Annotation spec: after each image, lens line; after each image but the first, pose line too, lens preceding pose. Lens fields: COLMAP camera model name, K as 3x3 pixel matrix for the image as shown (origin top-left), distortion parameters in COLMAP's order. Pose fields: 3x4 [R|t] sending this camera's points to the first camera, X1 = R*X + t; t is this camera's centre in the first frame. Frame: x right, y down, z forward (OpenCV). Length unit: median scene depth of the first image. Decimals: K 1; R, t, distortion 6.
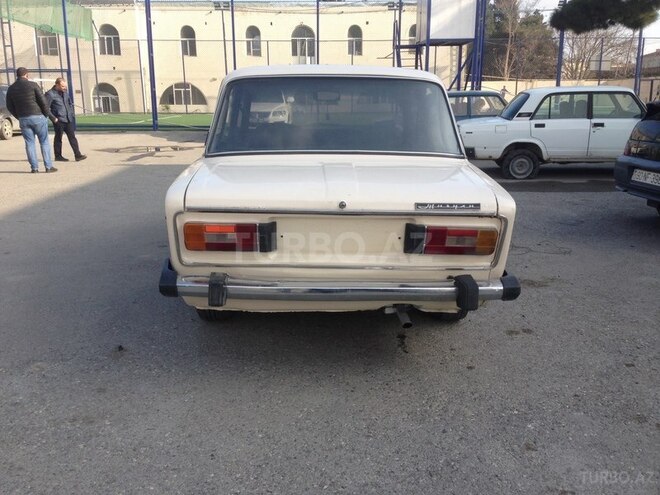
lens RADIAL K [[595.0, 0, 330.0], [0, 595.0, 247.5], [0, 0, 1]] dist [-0.000430, -0.000874]
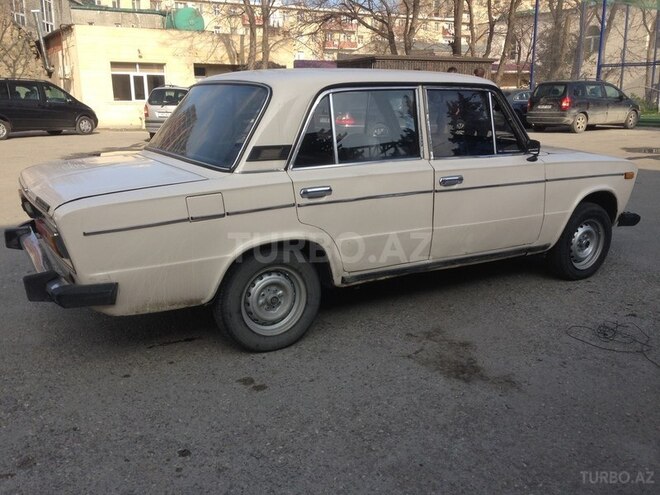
lens RADIAL K [[626.3, 0, 329.4], [0, 626.3, 276.7], [0, 0, 1]] dist [0.004198, -0.007311]
pose [[0.527612, 0.247118, -0.812747, 1.031497], [-0.213920, 0.964570, 0.154409, -0.152860], [0.822109, 0.092394, 0.561783, 0.598223]]
